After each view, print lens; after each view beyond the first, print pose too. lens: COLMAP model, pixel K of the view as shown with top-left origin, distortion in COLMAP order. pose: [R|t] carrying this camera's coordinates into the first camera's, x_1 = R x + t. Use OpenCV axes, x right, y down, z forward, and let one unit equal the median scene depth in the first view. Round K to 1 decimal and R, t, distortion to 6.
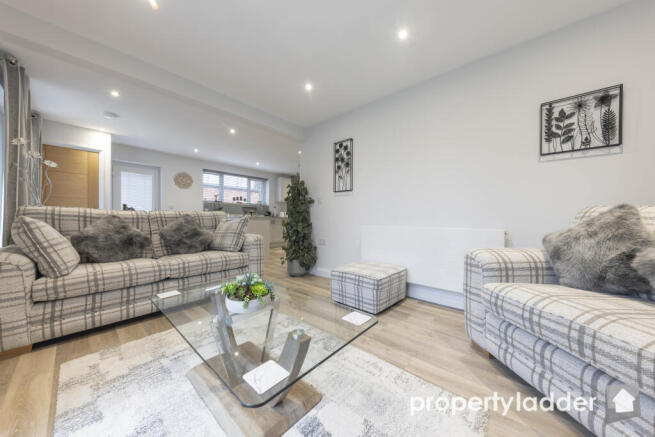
lens RADIAL K [[228.9, 0, 329.6], [0, 228.9, 217.3], [0, 0, 1]] dist [-0.000167, -0.000111]
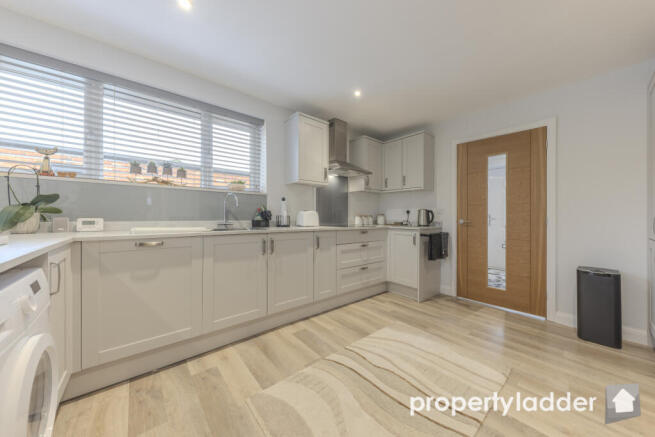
lens RADIAL K [[228.9, 0, 329.6], [0, 228.9, 217.3], [0, 0, 1]] dist [-0.000167, -0.000111]
pose [[0.991621, 0.005993, -0.129041, -0.120027], [-0.005811, 0.999982, 0.001780, -0.015948], [0.129049, -0.001015, 0.991638, 0.655812]]
